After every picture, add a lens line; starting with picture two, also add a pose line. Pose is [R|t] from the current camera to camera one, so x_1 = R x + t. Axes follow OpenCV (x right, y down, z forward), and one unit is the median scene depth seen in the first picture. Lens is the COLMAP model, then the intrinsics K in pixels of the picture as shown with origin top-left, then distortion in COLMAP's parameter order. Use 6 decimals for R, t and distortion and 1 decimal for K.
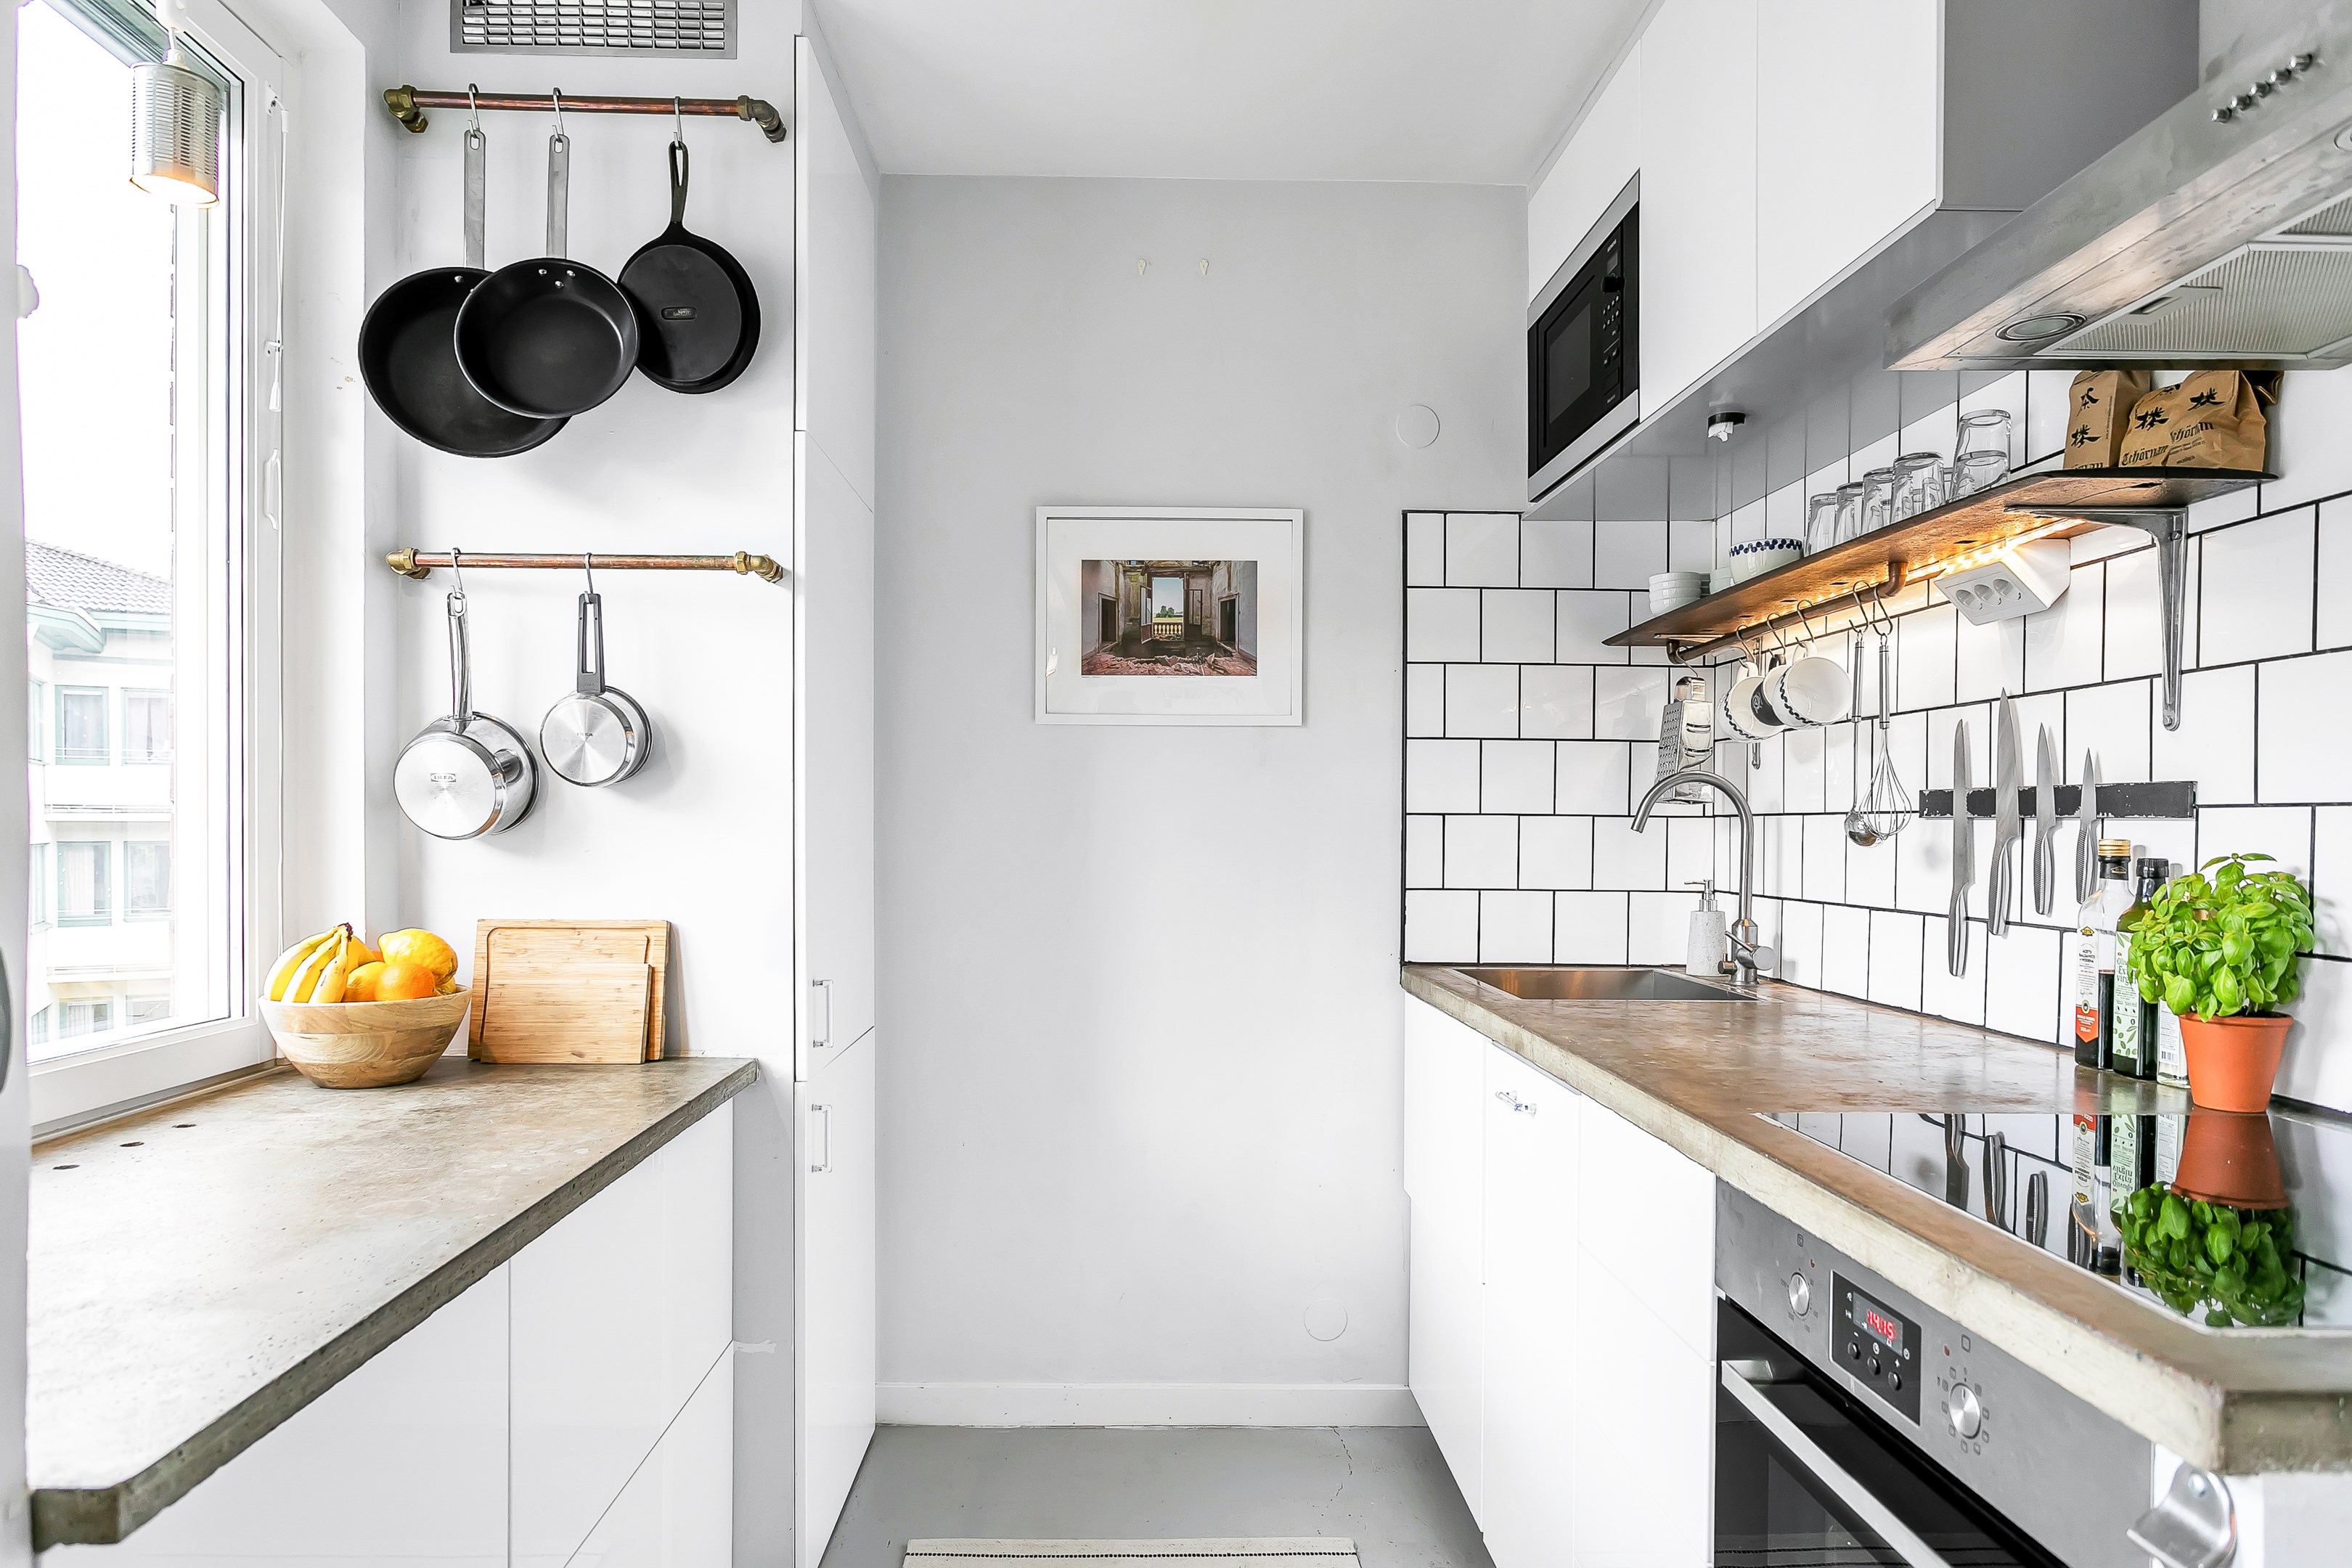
lens RADIAL K [[1373.6, 0, 1173.1], [0, 1373.6, 847.5], [0, 0, 1]] dist [-0.016419, 0.011236]
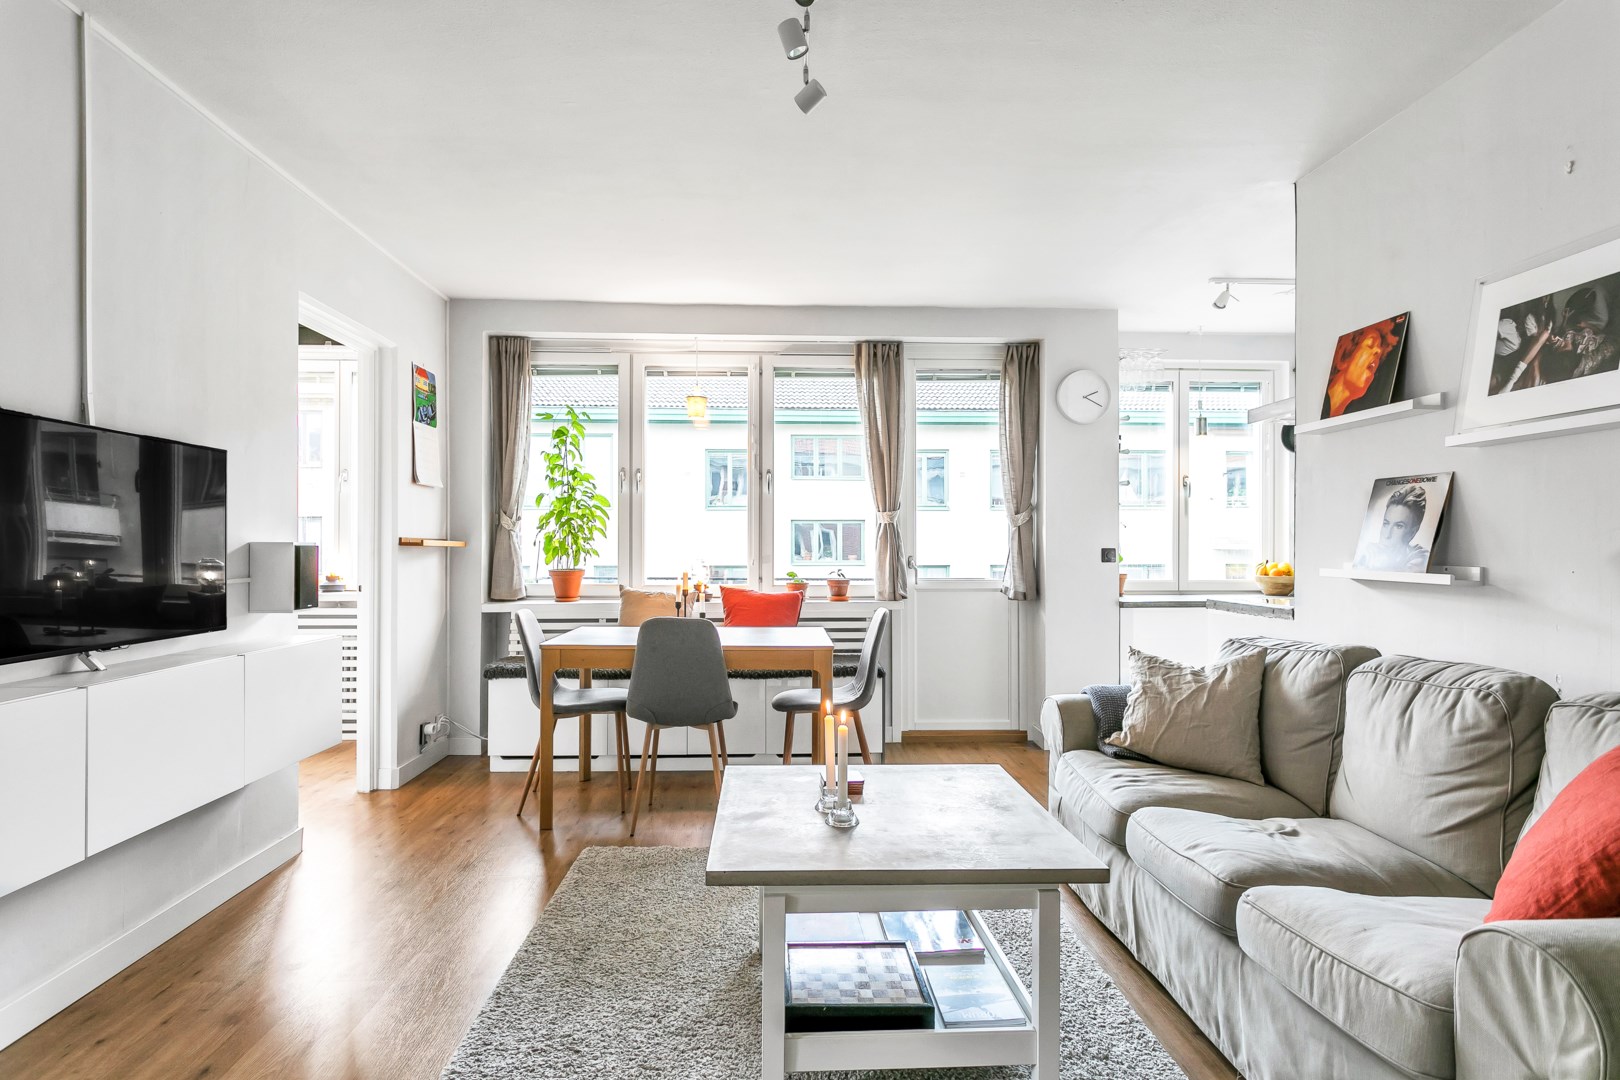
lens RADIAL K [[879.0, 0, 806.7], [0, 879.0, 540.3], [0, 0, 1]] dist [-0.002075, 0.002563]
pose [[0.018753, -0.012431, -0.999747, 2.070935], [-0.018746, 0.999743, -0.012783, 0.048304], [0.999648, 0.018981, 0.018516, -0.551665]]
